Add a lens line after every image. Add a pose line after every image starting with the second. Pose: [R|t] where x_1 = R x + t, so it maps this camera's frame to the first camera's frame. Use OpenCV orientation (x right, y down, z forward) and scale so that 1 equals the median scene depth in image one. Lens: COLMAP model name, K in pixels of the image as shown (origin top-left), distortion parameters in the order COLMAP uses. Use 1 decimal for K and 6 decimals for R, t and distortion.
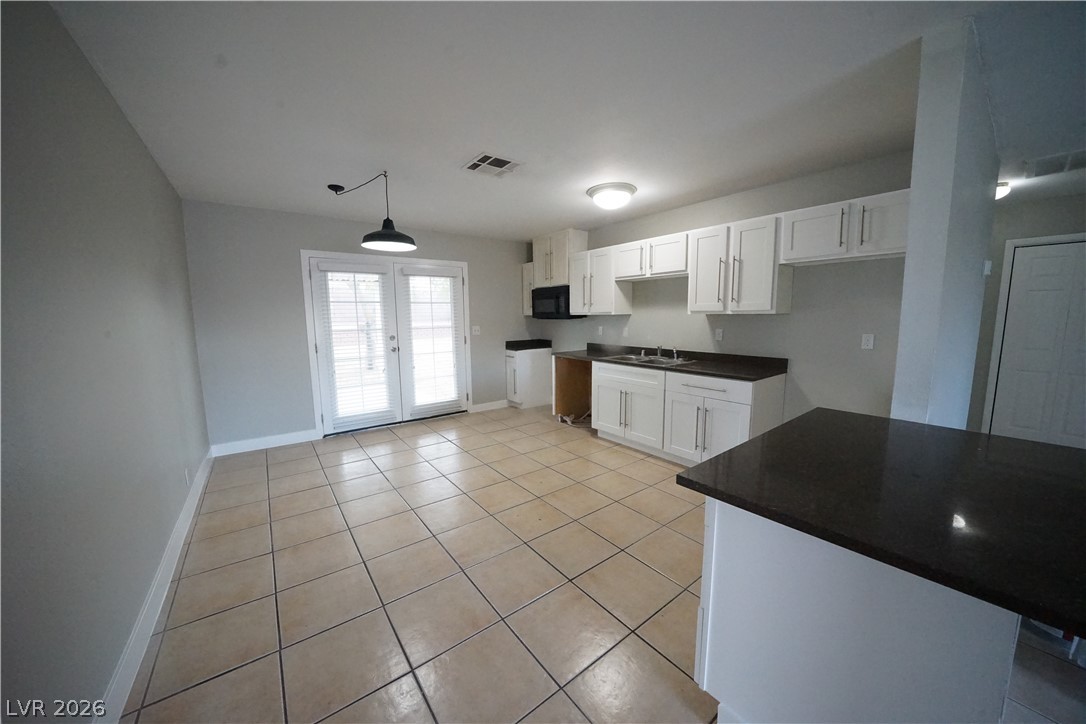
lens RADIAL K [[371.1, 0, 542.8], [0, 371.1, 360.6], [0, 0, 1]] dist [-0.031052, 0.003407]
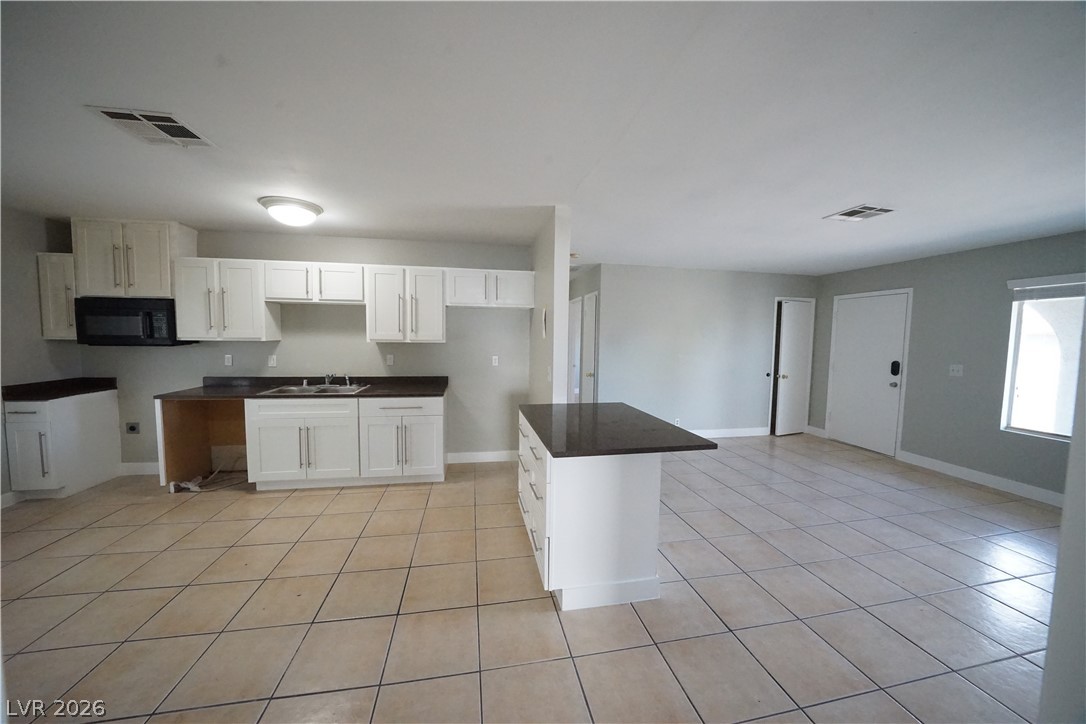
lens RADIAL K [[371.1, 0, 542.8], [0, 371.1, 360.6], [0, 0, 1]] dist [-0.031052, 0.003407]
pose [[0.450662, -0.043933, 0.891613, -0.259670], [0.090496, 0.995891, 0.003330, -0.024619], [-0.888096, 0.079187, 0.452786, 0.063499]]
